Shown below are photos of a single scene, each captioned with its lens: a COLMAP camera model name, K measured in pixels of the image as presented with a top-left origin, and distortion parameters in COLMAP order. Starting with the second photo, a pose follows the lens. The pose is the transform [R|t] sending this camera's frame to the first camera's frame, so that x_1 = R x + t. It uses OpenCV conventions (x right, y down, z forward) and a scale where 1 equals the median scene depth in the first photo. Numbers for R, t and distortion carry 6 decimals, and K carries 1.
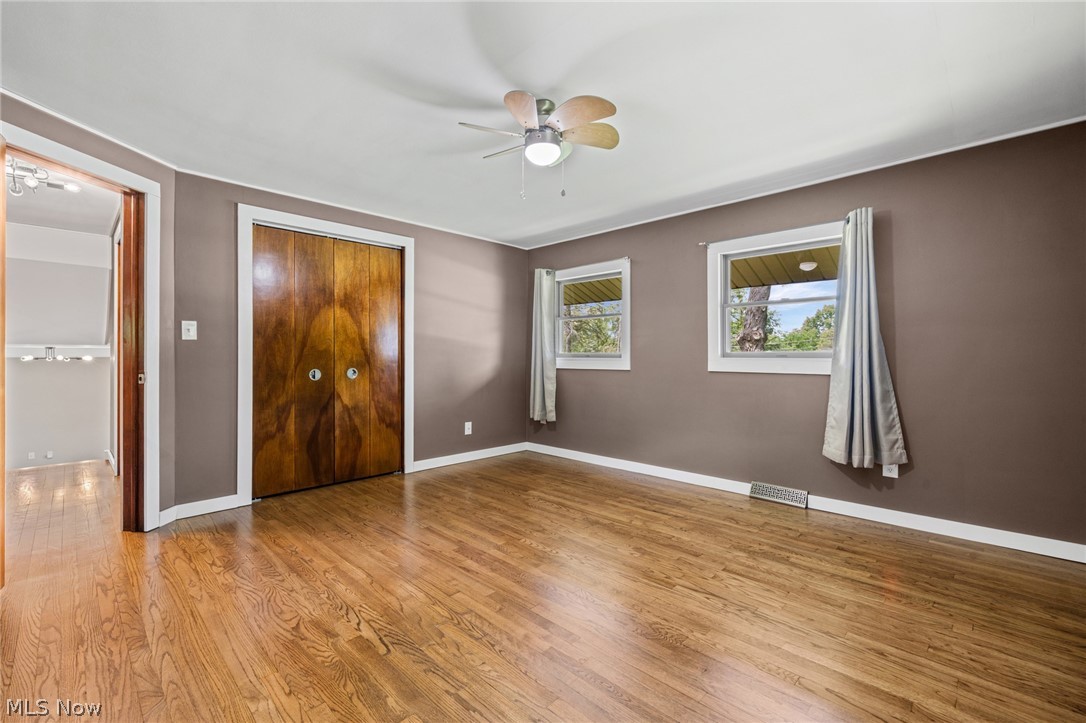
lens RADIAL K [[468.3, 0, 537.4], [0, 468.3, 353.9], [0, 0, 1]] dist [-0.002326, 0.000234]
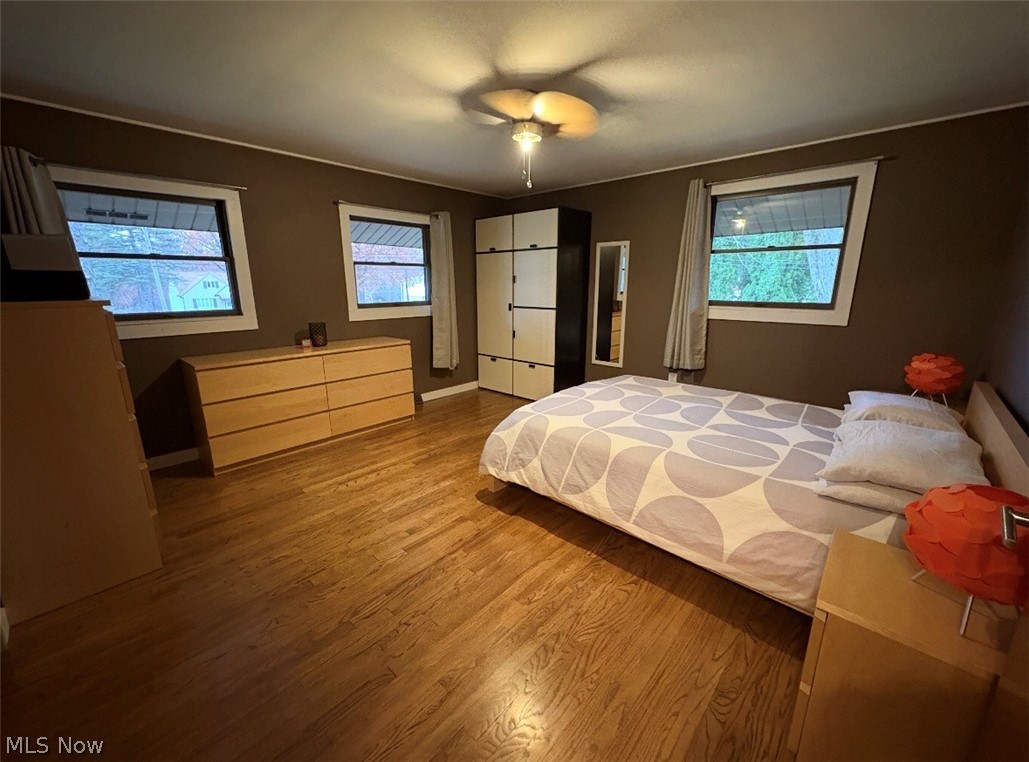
lens RADIAL K [[409.2, 0, 516.2], [0, 409.2, 381.7], [0, 0, 1]] dist [-0.002975, 0.000417]
pose [[-0.044642, -0.237213, 0.970431, -0.798099], [-0.000971, 0.971410, 0.237407, -0.068865], [-0.999003, 0.009656, -0.043596, 0.786140]]
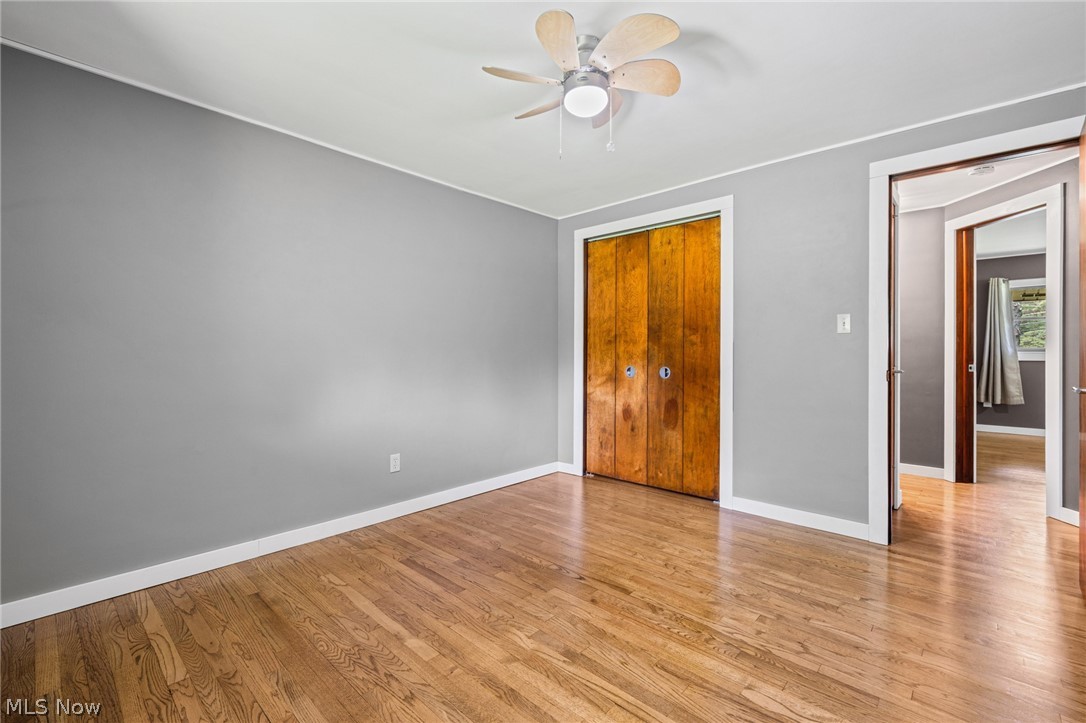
lens RADIAL K [[468.3, 0, 544.3], [0, 468.3, 358.1], [0, 0, 1]] dist [-0.002326, 0.000234]
pose [[0.999275, -0.006407, 0.037518, -1.928817], [0.006306, 0.999976, 0.002799, 0.021772], [-0.037535, -0.002560, 0.999292, -0.248294]]
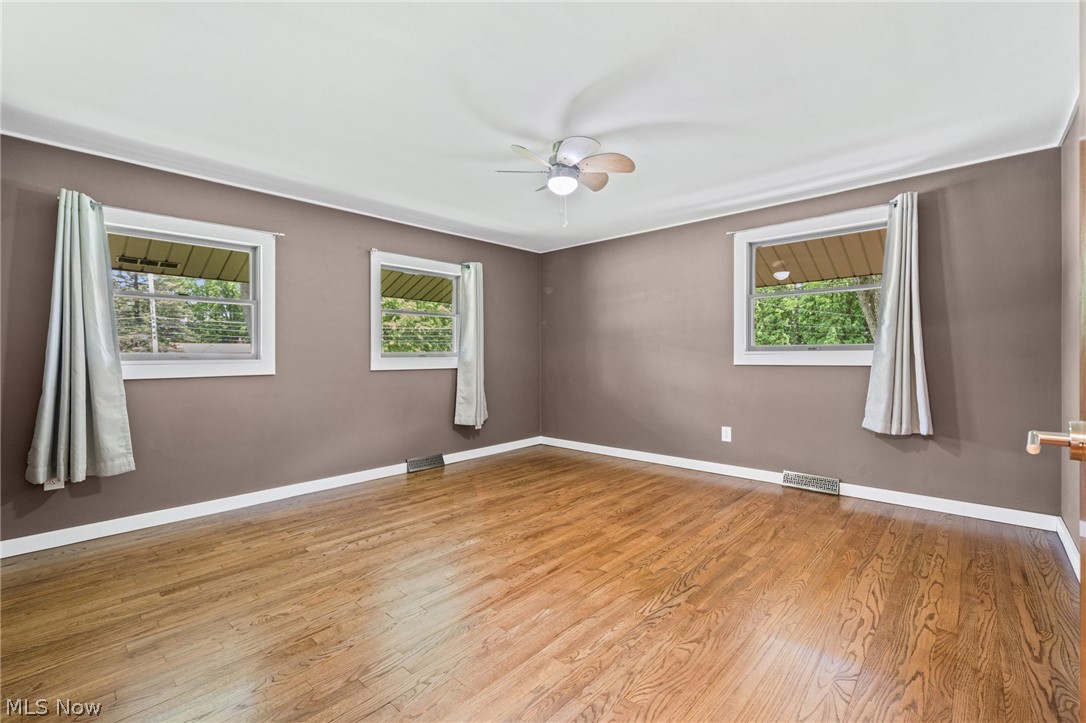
lens RADIAL K [[468.3, 0, 541.5], [0, 468.3, 355.3], [0, 0, 1]] dist [-0.002326, 0.000234]
pose [[-0.032739, -0.001303, 0.999463, -0.860820], [0.003983, 0.999991, 0.001434, 0.004002], [-0.999456, 0.004028, -0.032734, 0.797603]]
